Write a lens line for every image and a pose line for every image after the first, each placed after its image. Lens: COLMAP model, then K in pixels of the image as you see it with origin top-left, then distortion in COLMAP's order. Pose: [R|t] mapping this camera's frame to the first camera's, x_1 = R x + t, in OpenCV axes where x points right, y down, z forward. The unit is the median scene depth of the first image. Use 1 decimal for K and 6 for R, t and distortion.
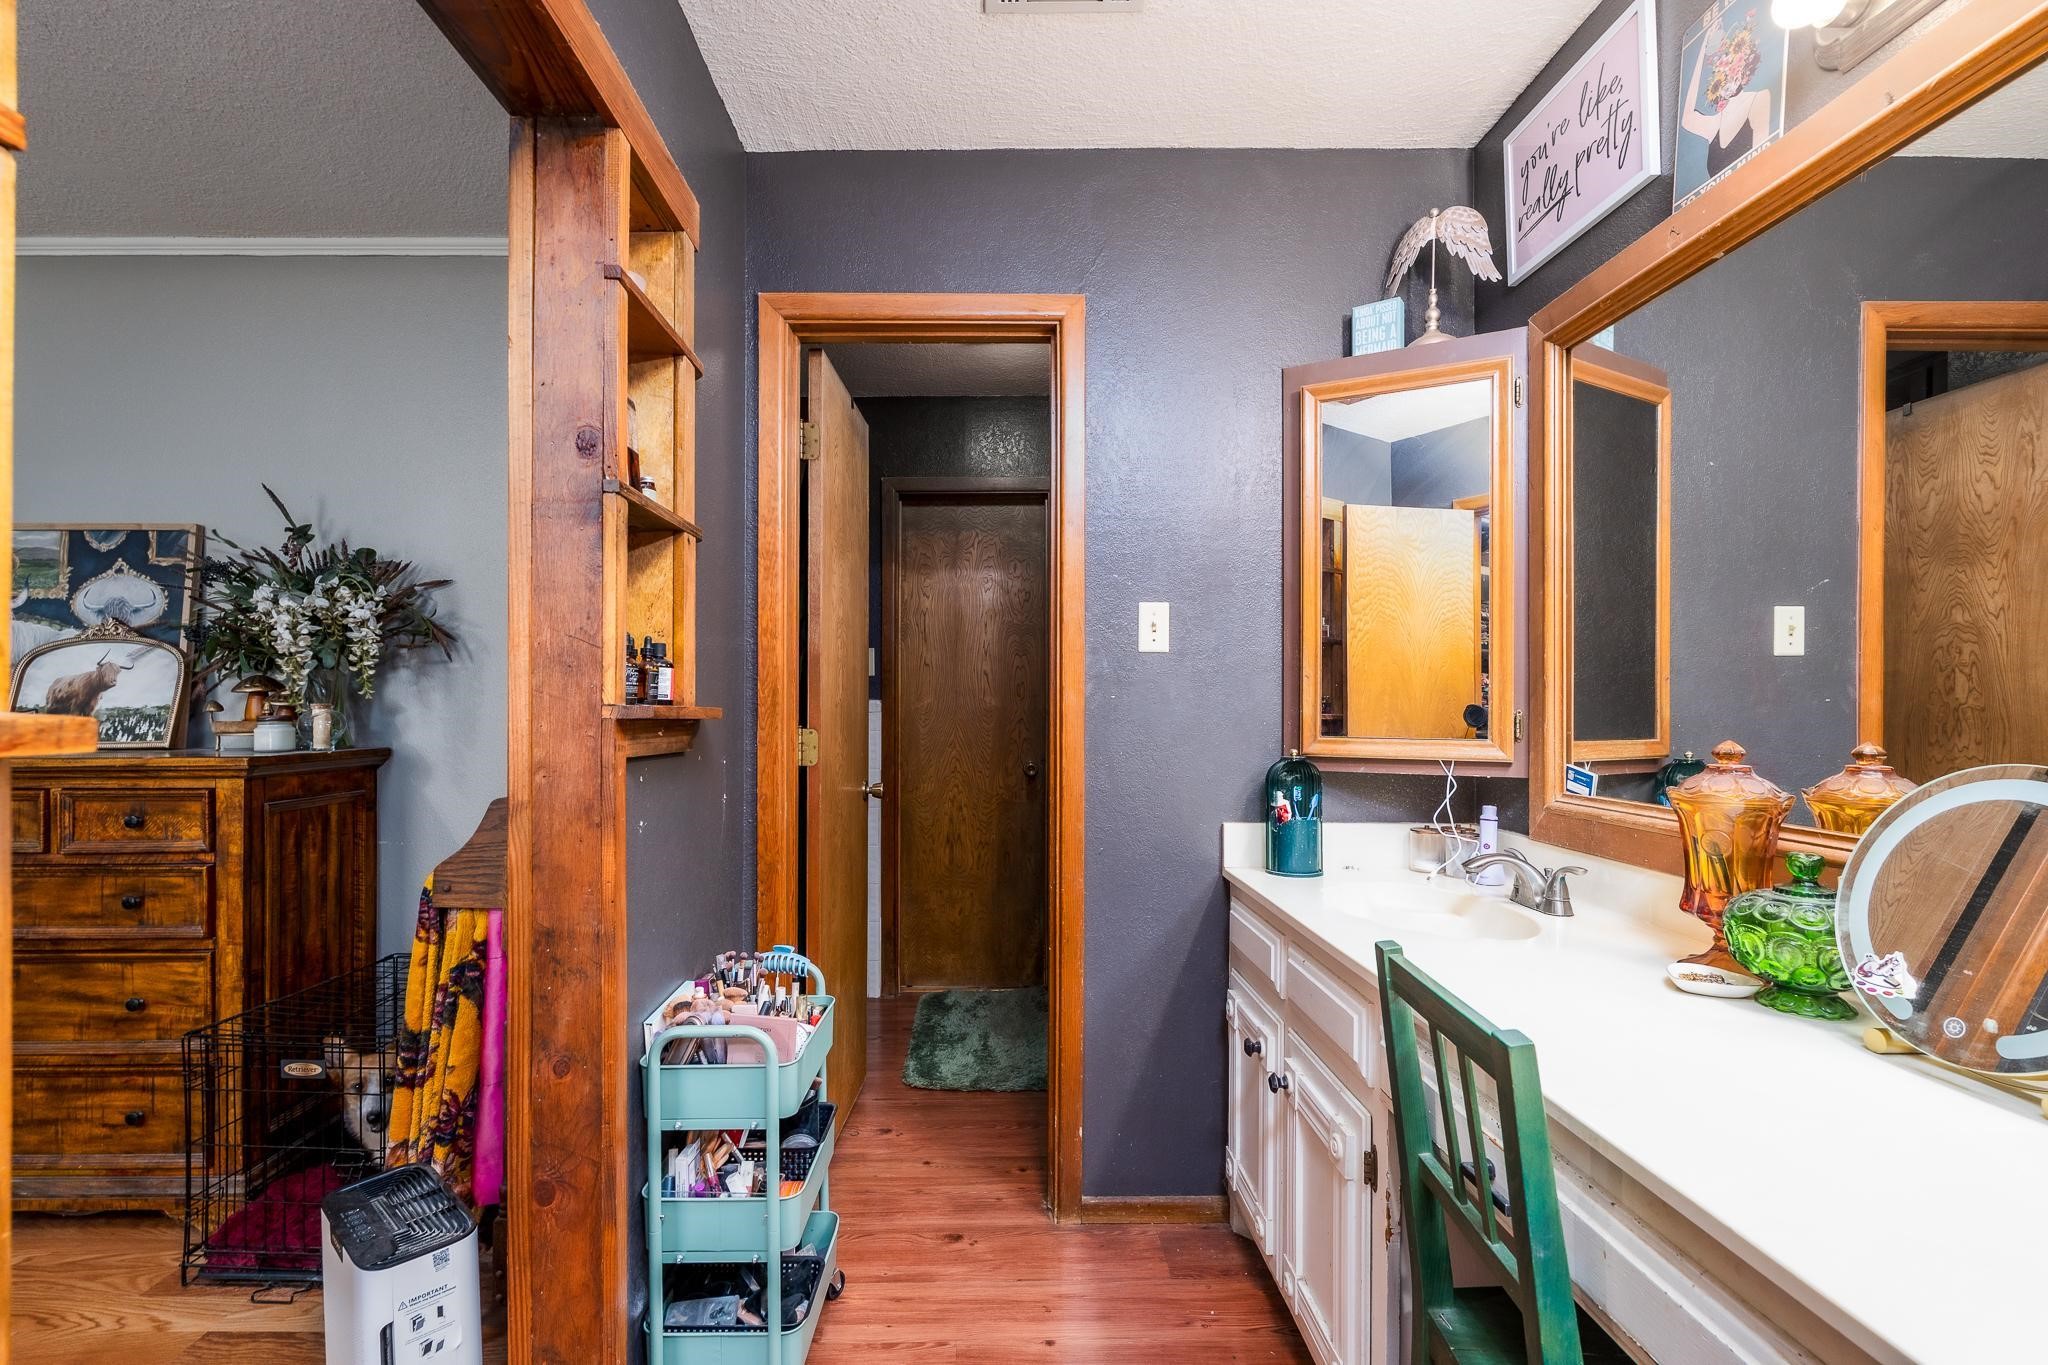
lens RADIAL K [[906.0, 0, 1019.1], [0, 906.0, 689.5], [0, 0, 1]] dist [-0.004199, 0.001452]
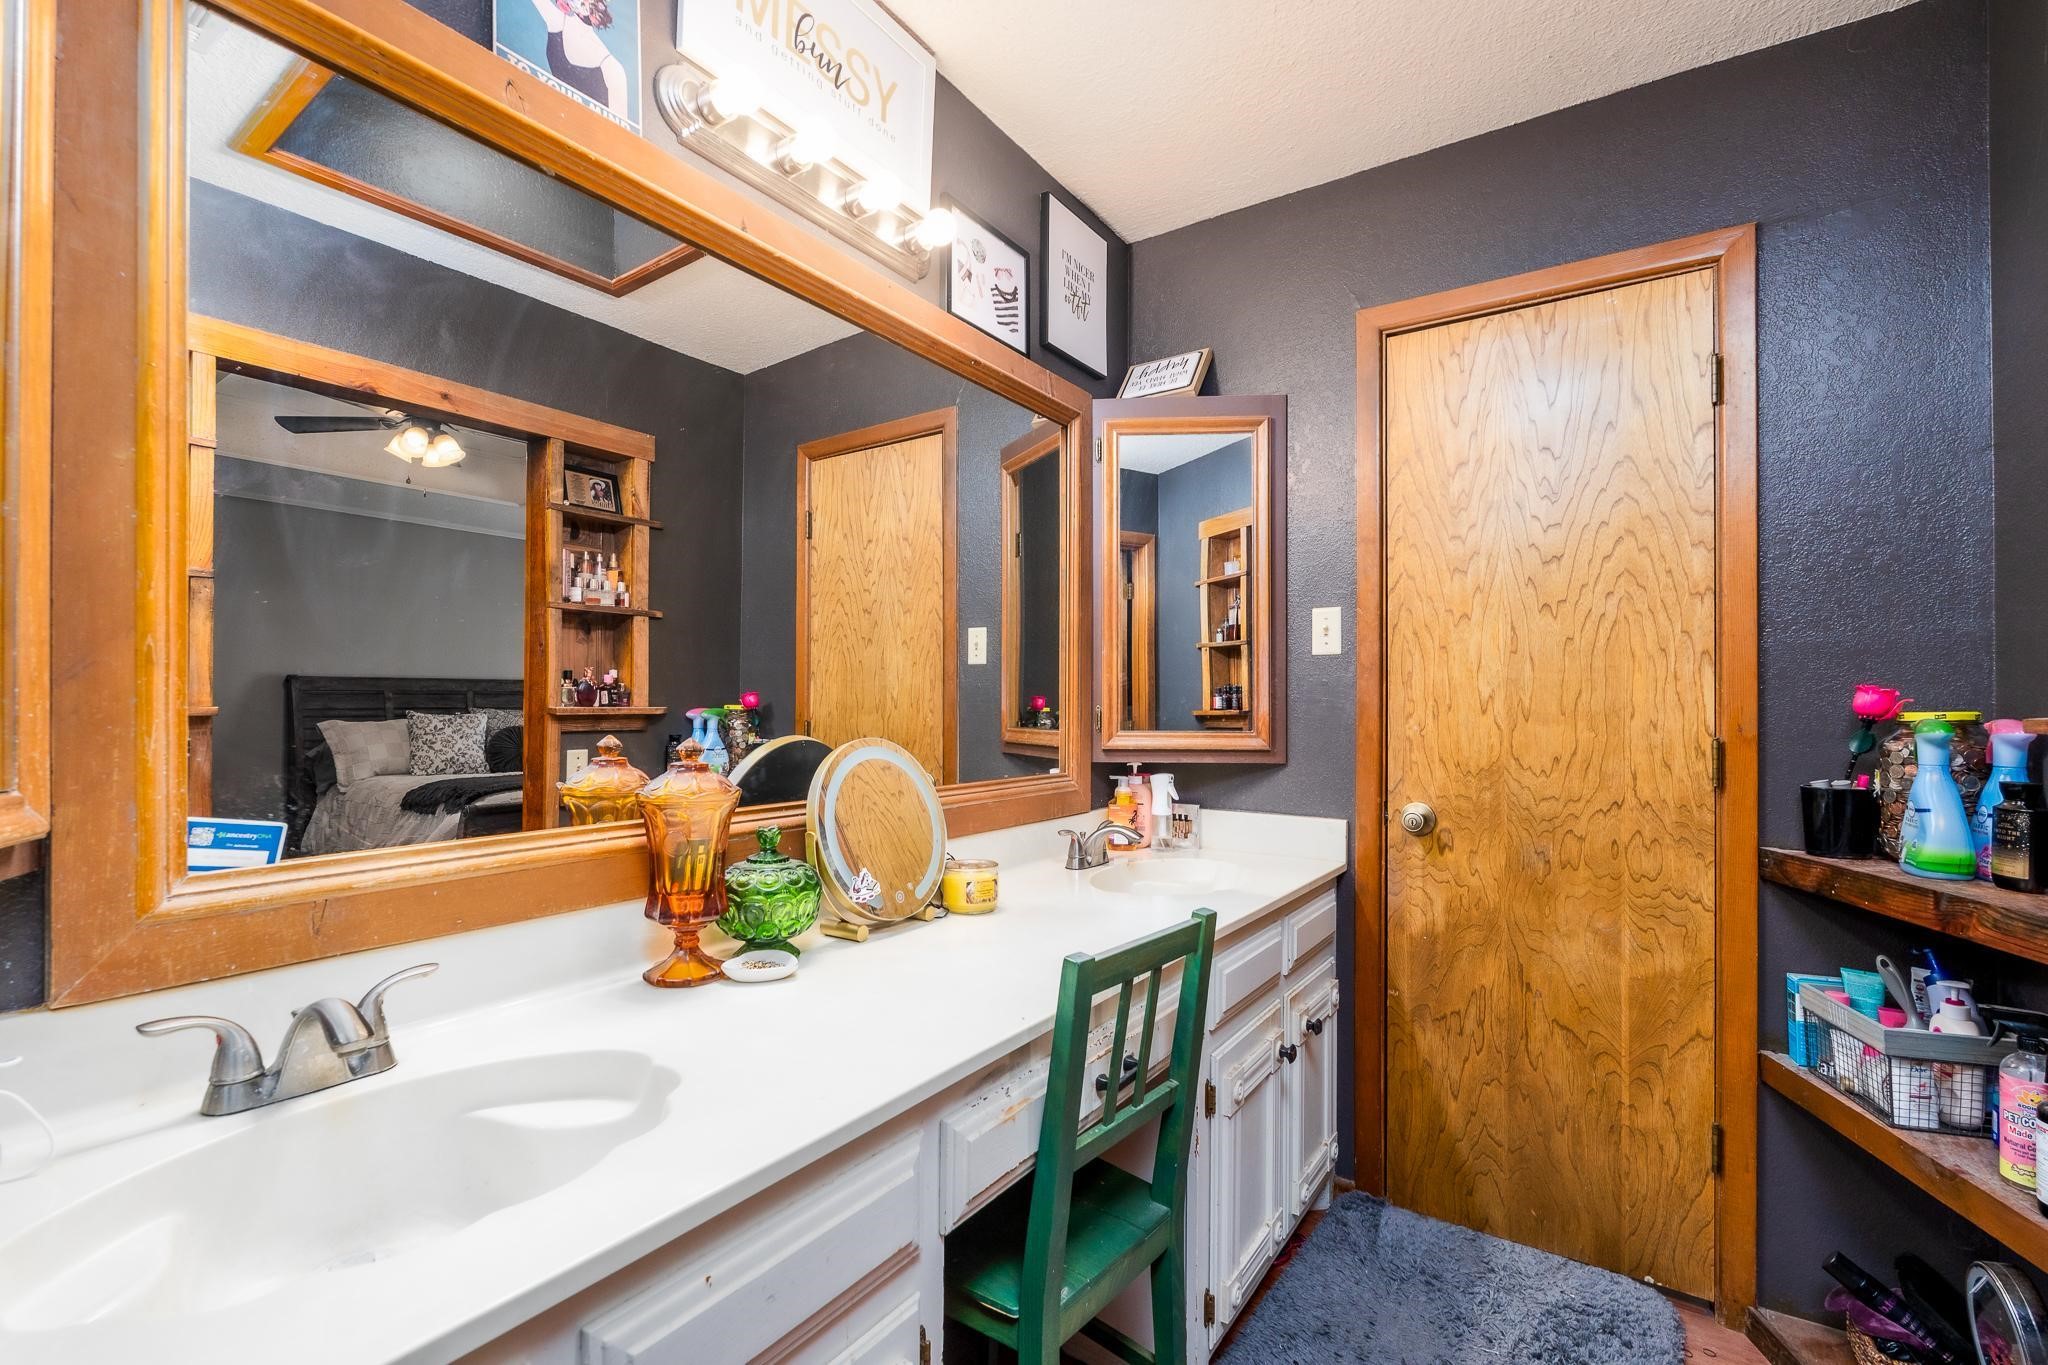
lens RADIAL K [[906.0, 0, 1027.0], [0, 906.0, 700.1], [0, 0, 1]] dist [-0.004199, 0.001452]
pose [[-0.825051, 0.004181, 0.565043, -0.080122], [-0.002653, 0.999933, -0.011272, 0.028702], [-0.565052, -0.010799, -0.824985, 1.501724]]
